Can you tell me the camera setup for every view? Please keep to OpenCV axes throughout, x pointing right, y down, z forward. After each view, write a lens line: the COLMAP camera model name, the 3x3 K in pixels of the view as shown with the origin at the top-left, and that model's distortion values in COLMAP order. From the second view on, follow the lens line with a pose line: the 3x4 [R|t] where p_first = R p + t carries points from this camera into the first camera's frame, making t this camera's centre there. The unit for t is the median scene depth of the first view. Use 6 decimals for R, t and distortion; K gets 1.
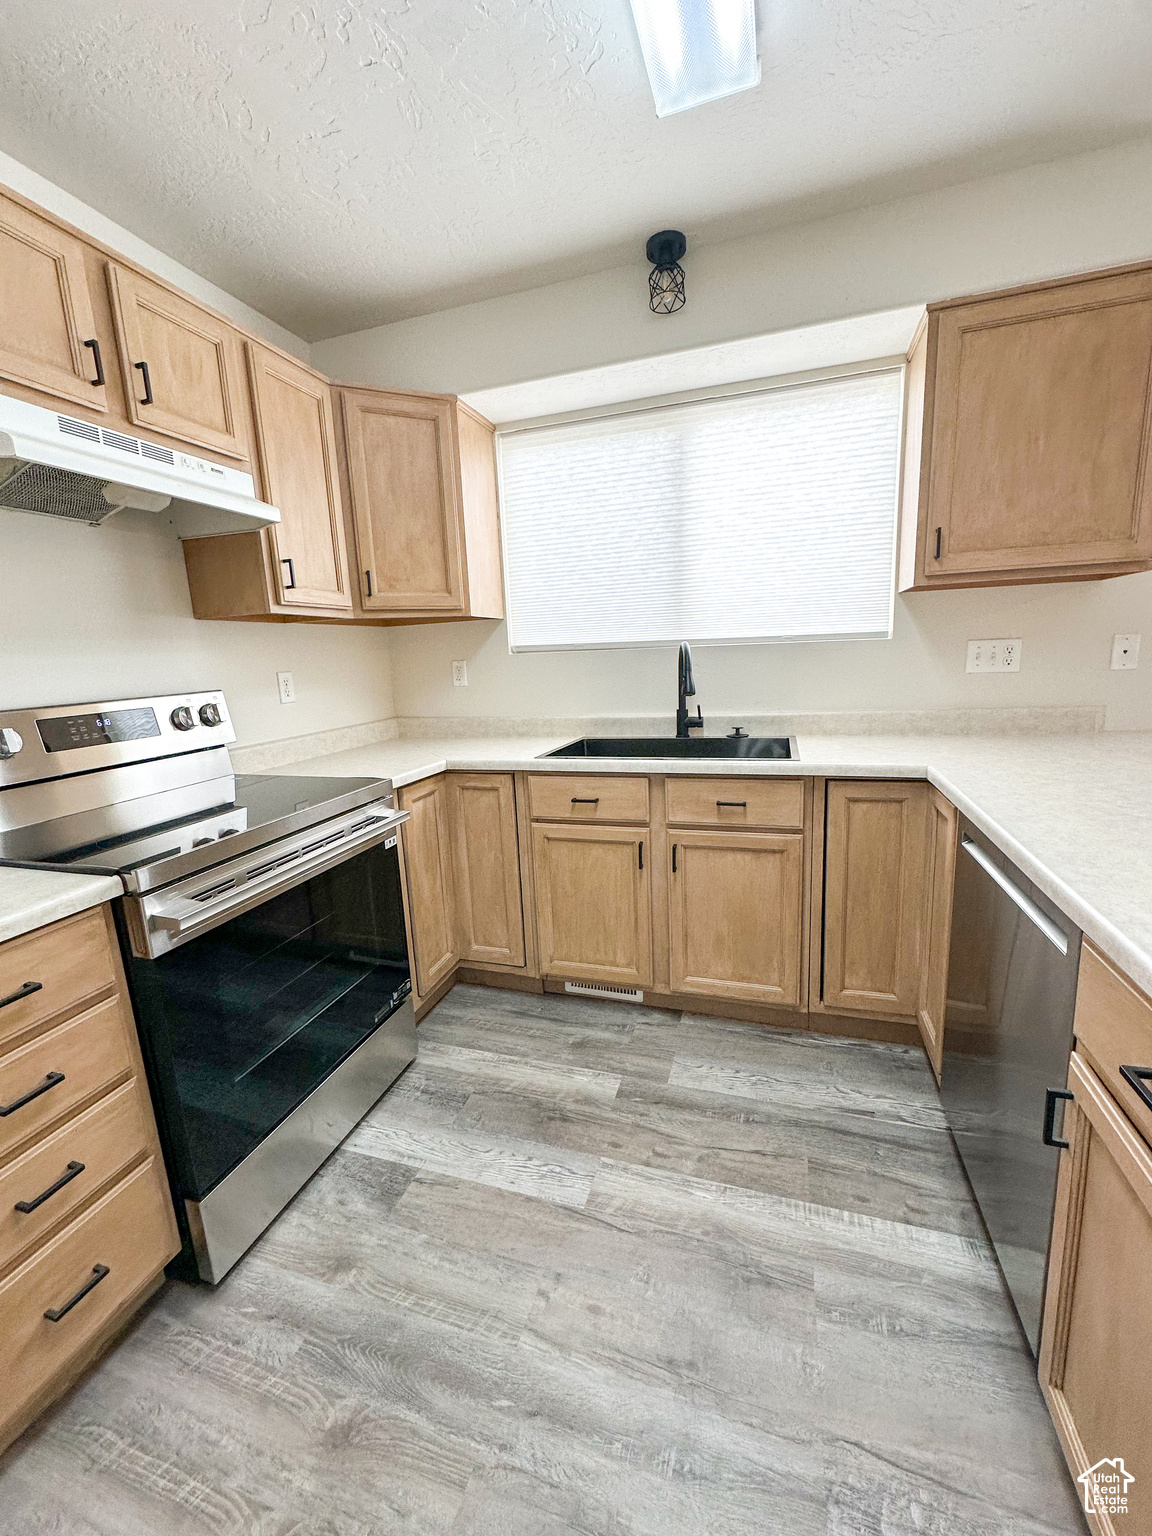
lens RADIAL K [[611.9, 0, 574.4], [0, 611.9, 765.2], [0, 0, 1]] dist [-0.005766, 0.001414]
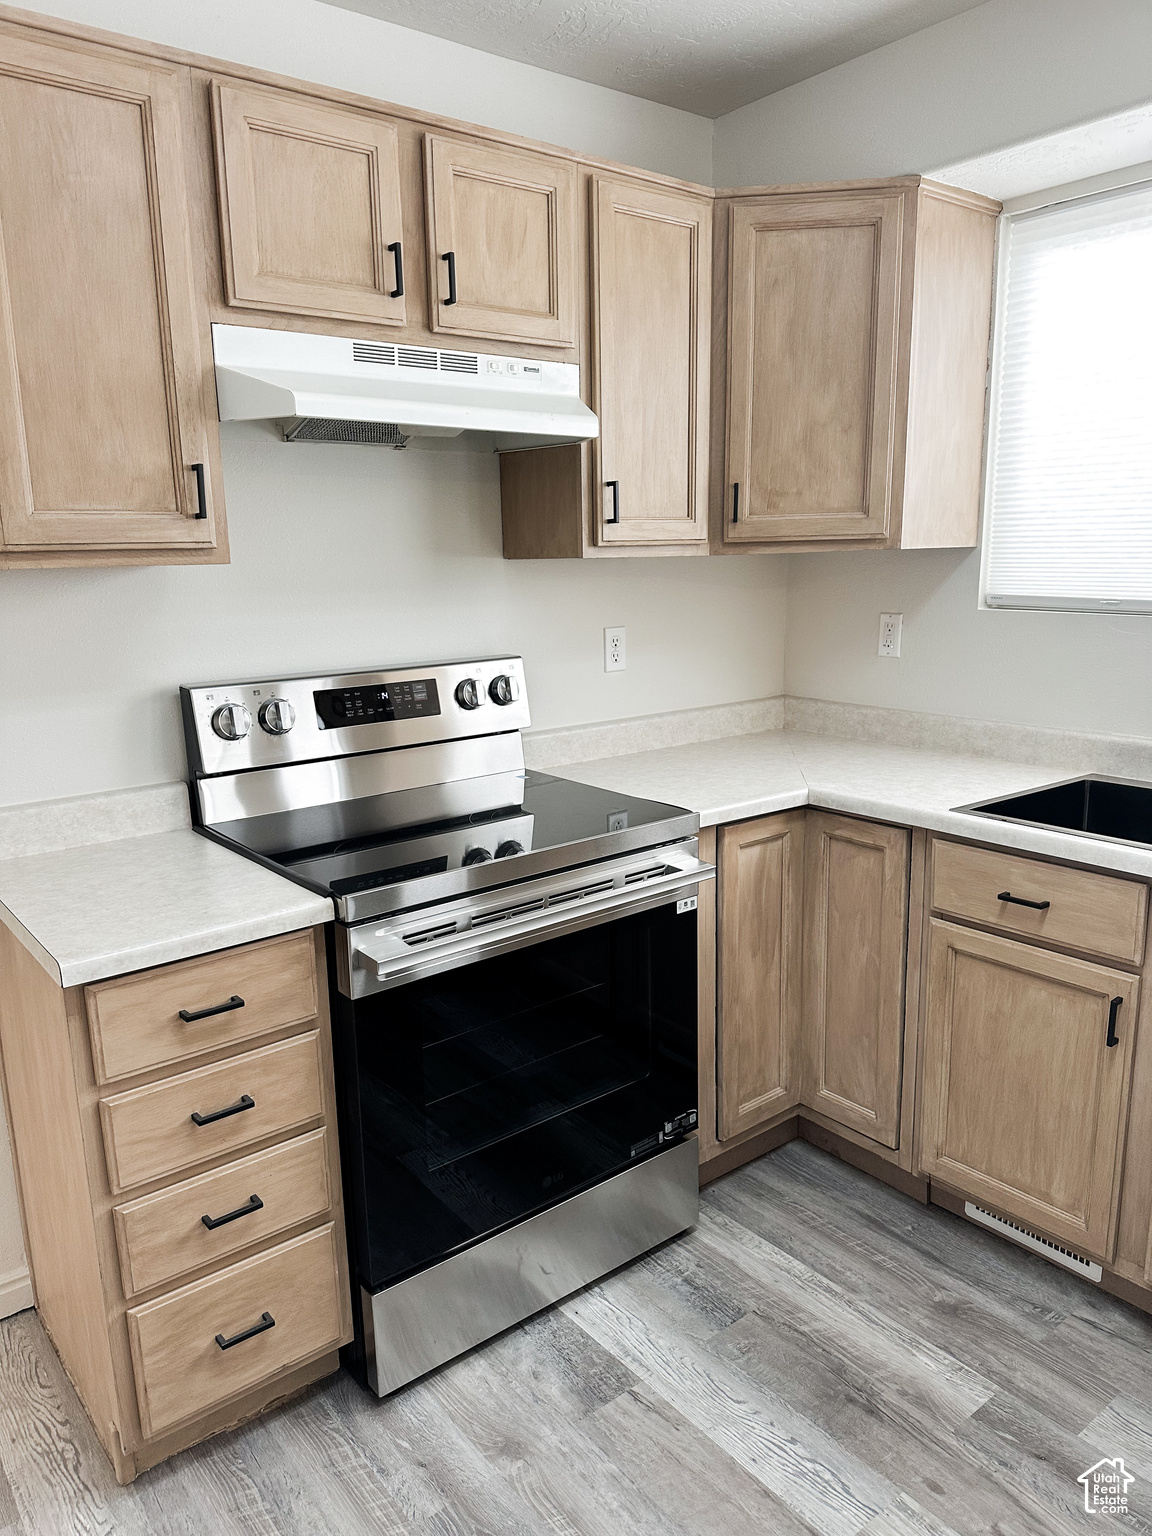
lens RADIAL K [[1086.2, 0, 577.3], [0, 1086.2, 773.4], [0, 0, 1]] dist [0.029646, -0.041889]
pose [[0.833667, 0.142218, -0.533641, 0.223057], [-0.119022, 0.989834, 0.077858, -0.100876], [0.539289, -0.001393, 0.842119, -0.079530]]
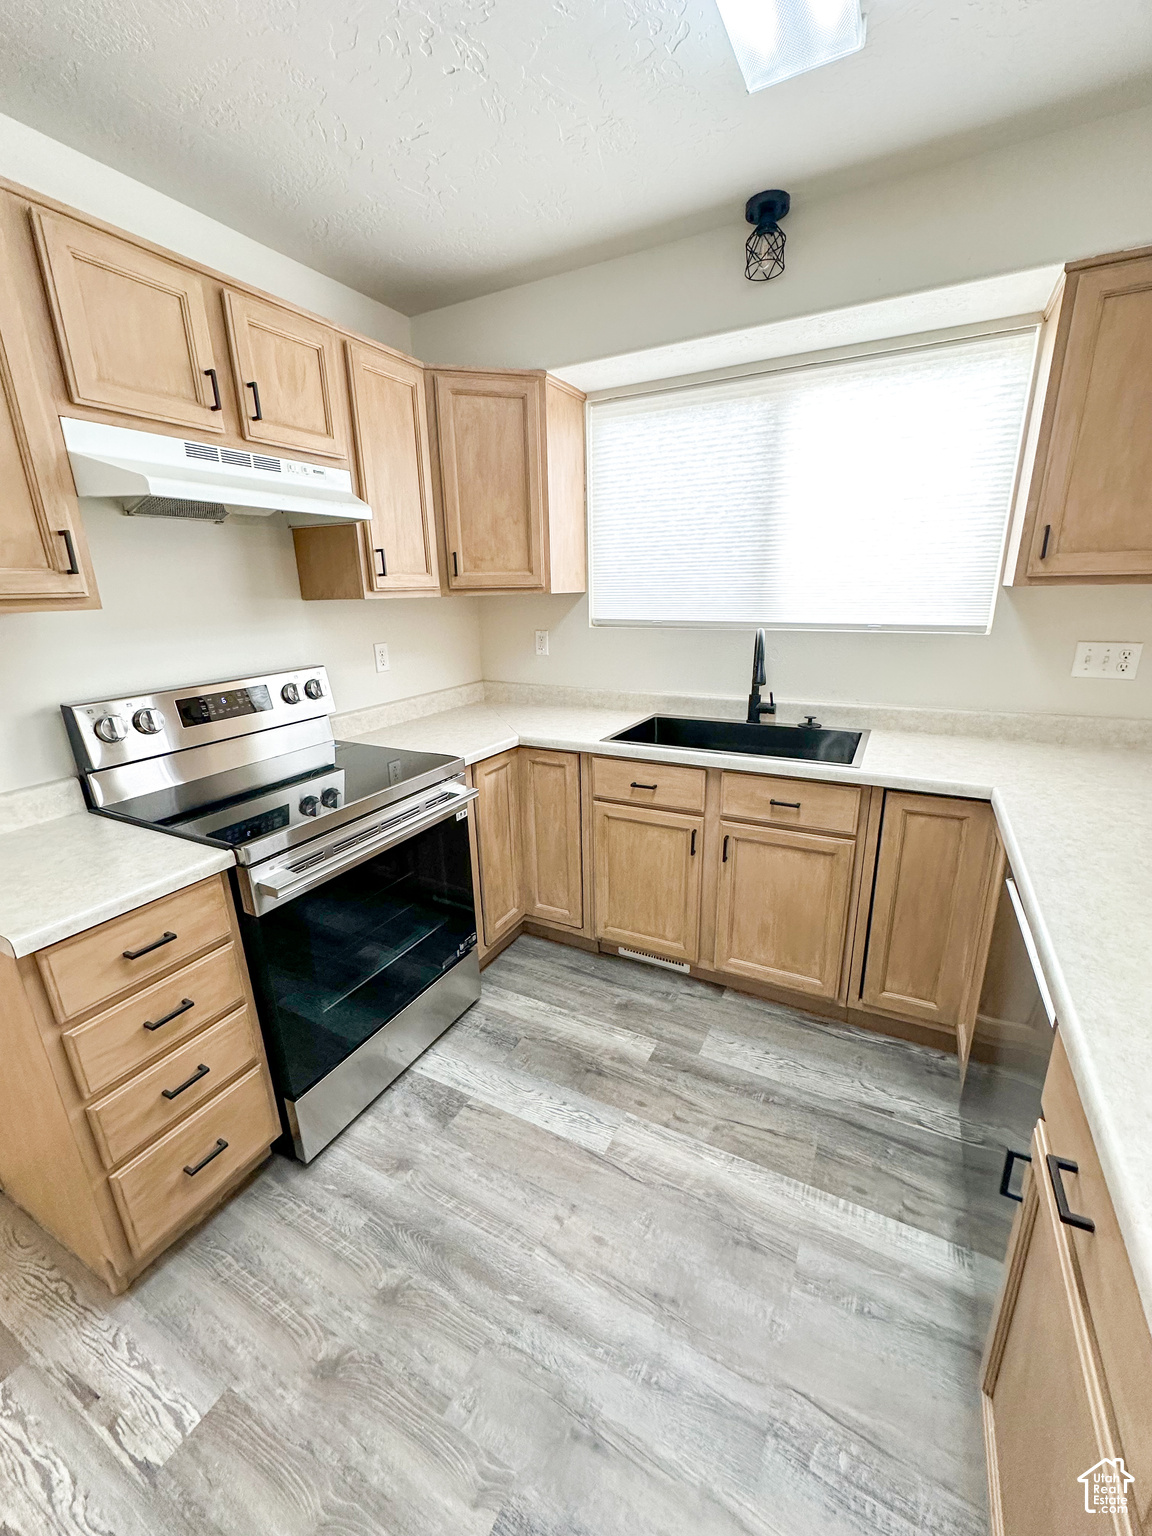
lens RADIAL K [[611.9, 0, 574.2], [0, 611.9, 764.9], [0, 0, 1]] dist [-0.005766, 0.001414]
pose [[0.984703, 0.070745, -0.159233, 0.073422], [-0.053018, 0.992185, 0.112950, -0.102858], [0.165979, -0.102780, 0.980758, -0.048999]]
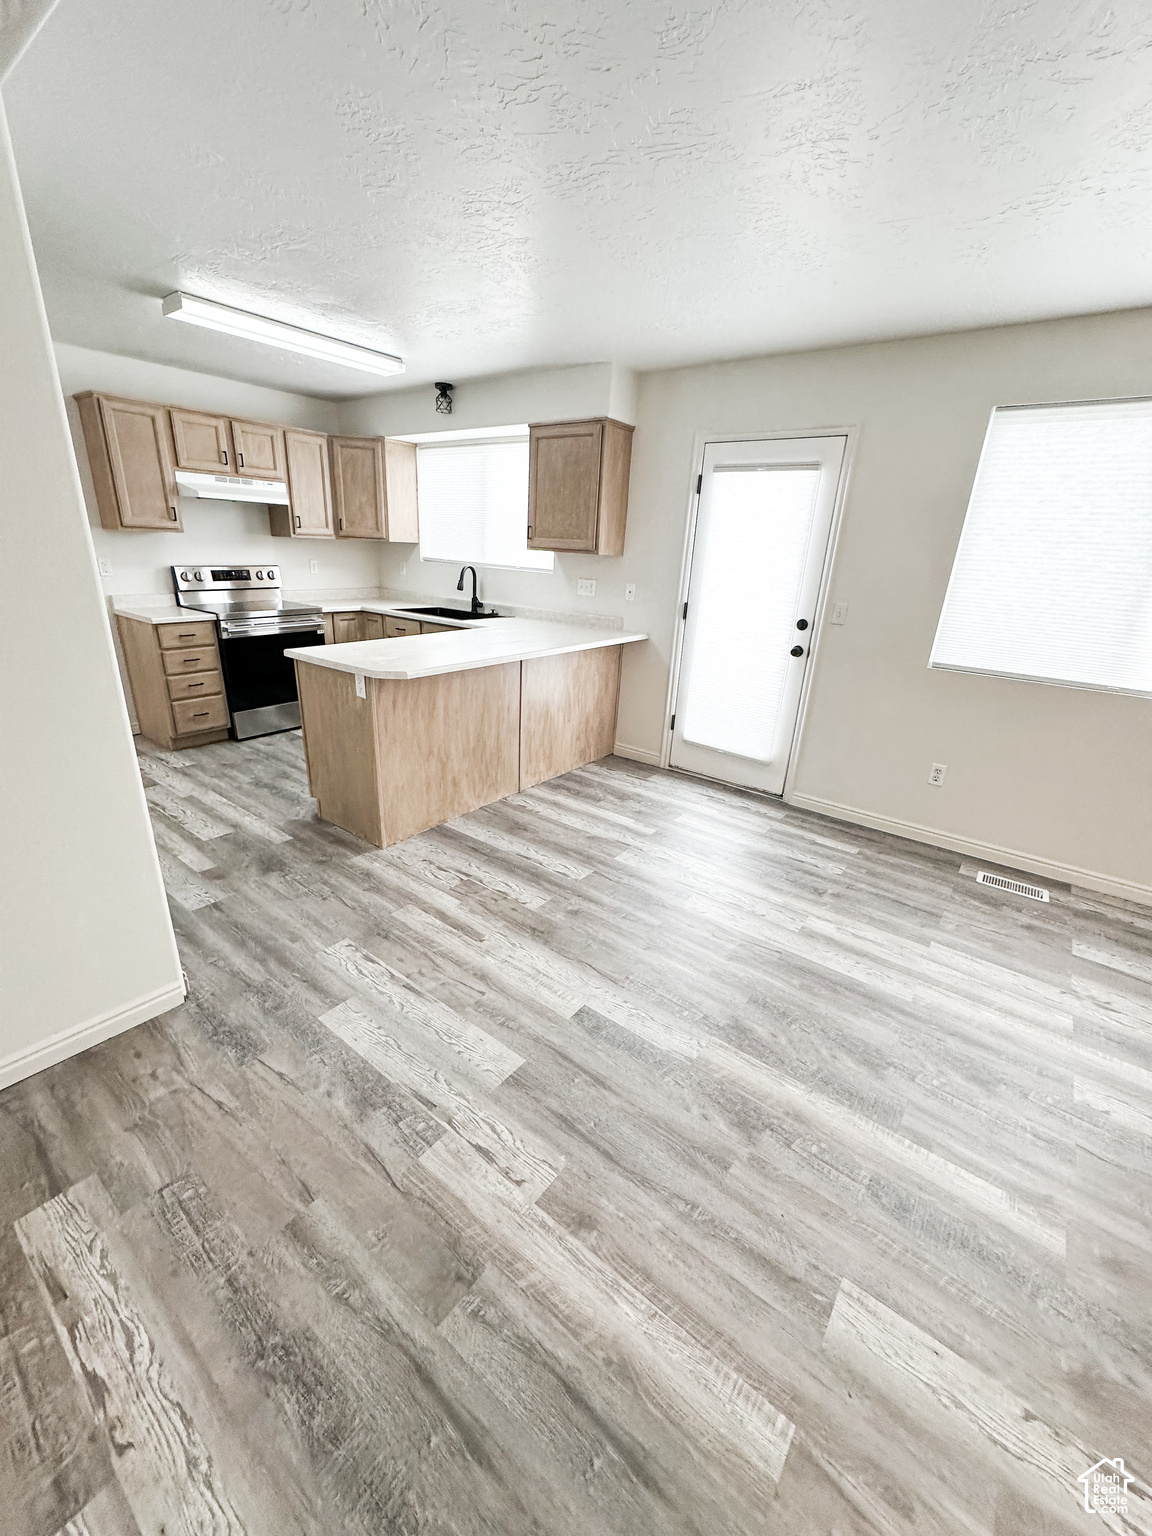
lens RADIAL K [[611.9, 0, 573.6], [0, 611.9, 764.1], [0, 0, 1]] dist [-0.005766, 0.001414]
pose [[0.940039, 0.195797, -0.279267, 1.628399], [-0.147685, 0.971735, 0.184173, 0.034477], [0.307434, -0.131886, 0.942385, -1.272000]]
